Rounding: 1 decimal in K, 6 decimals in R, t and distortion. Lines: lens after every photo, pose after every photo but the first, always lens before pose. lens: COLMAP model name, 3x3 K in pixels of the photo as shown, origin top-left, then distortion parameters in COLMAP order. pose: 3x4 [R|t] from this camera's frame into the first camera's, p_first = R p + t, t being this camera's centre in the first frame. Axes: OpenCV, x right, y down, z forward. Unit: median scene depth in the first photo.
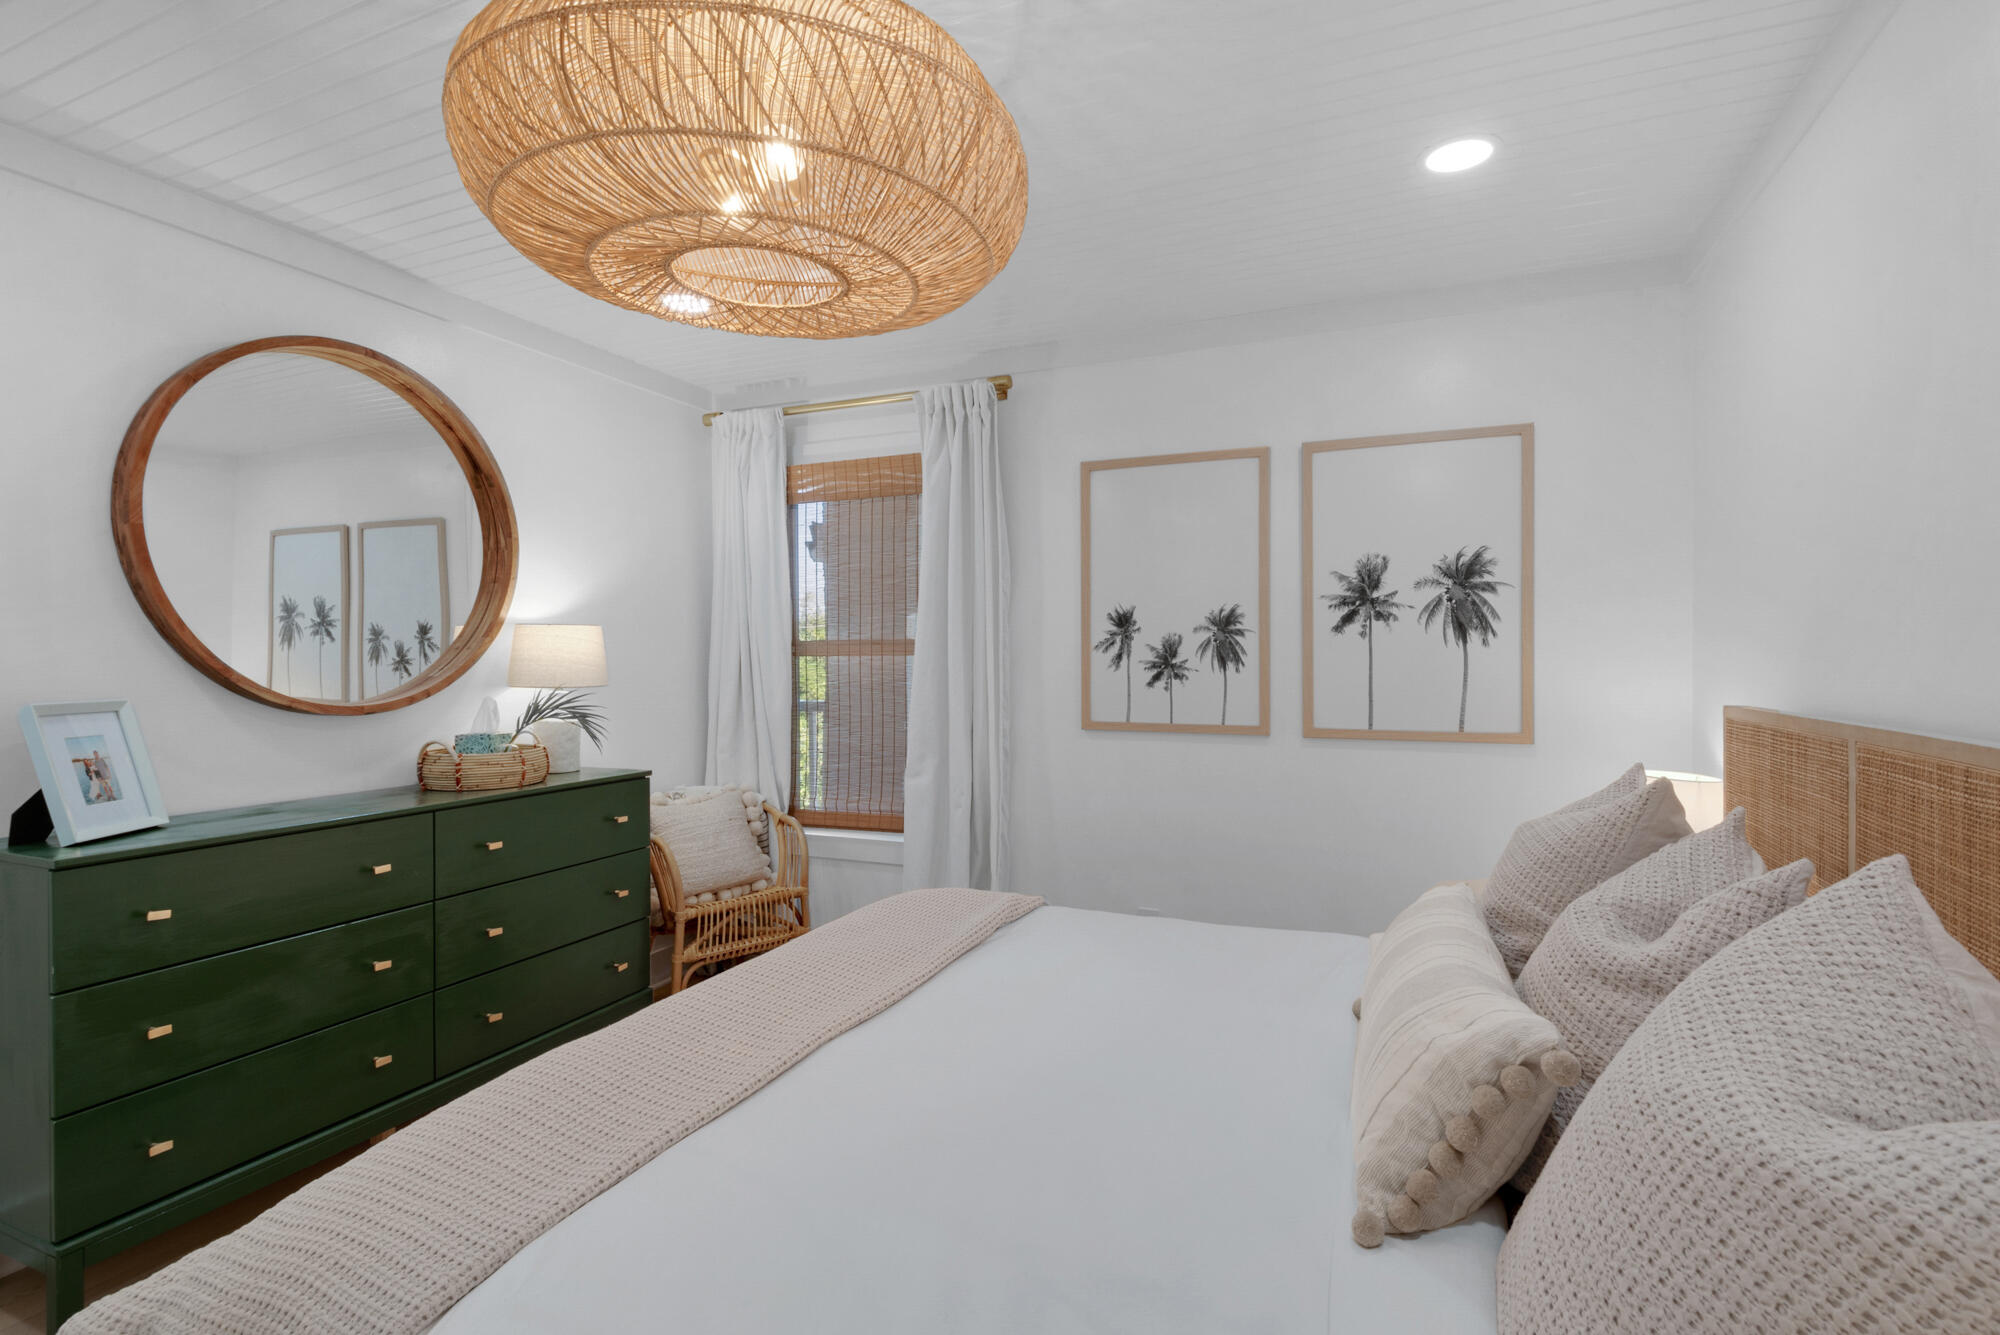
lens RADIAL K [[932.3, 0, 997.4], [0, 932.3, 678.2], [0, 0, 1]] dist [0.001727, -0.004400]
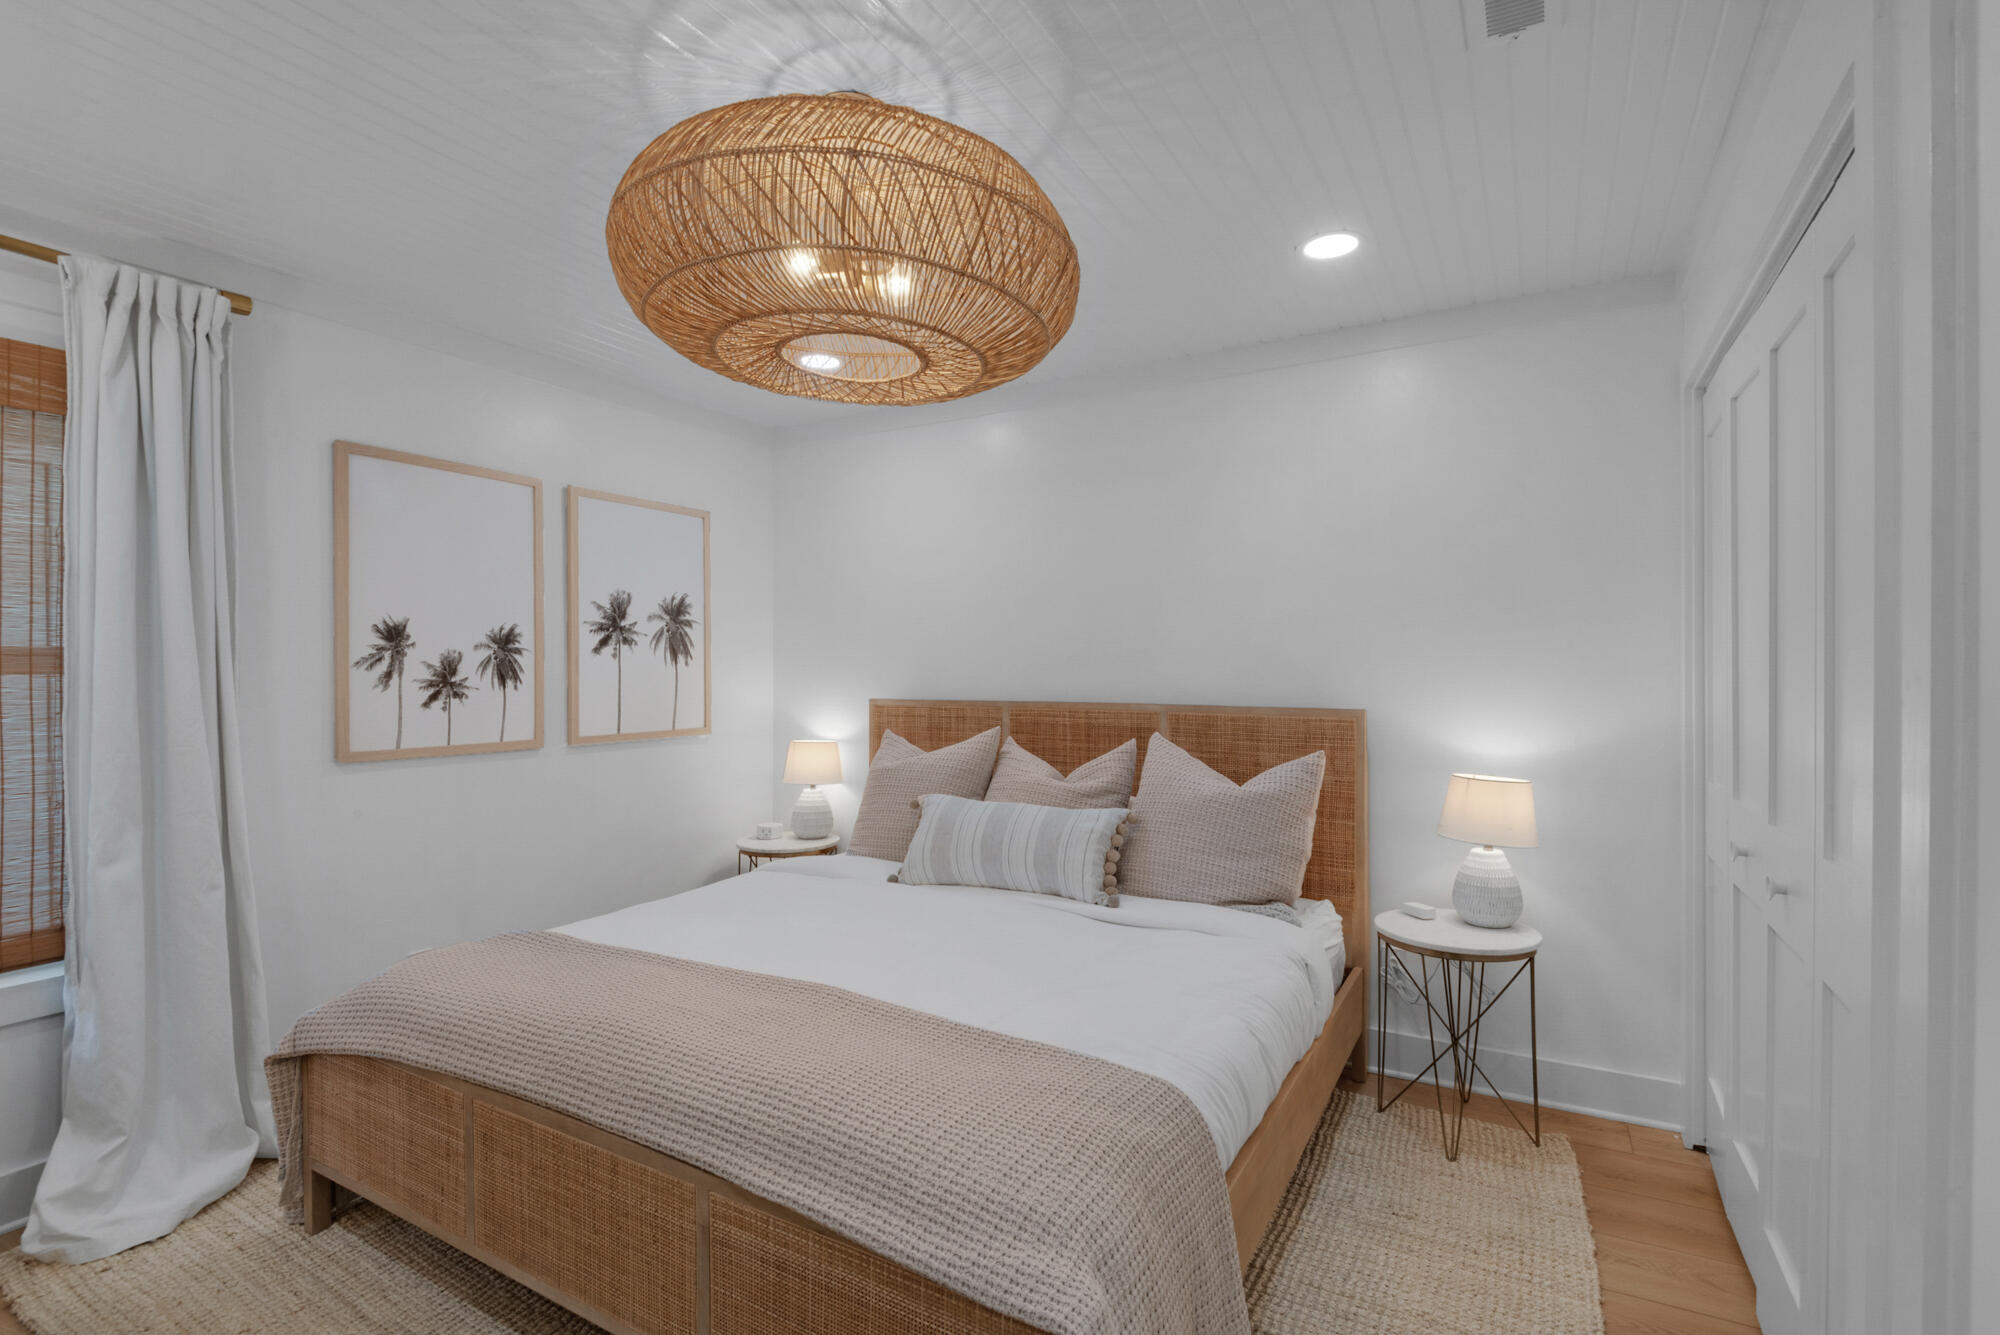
lens RADIAL K [[932.3, 0, 996.3], [0, 932.3, 665.3], [0, 0, 1]] dist [0.001727, -0.004400]
pose [[0.104285, 0.004952, 0.994535, -0.708555], [0.022551, 0.999719, -0.007343, -0.013382], [-0.994292, 0.023193, 0.104143, 0.357191]]
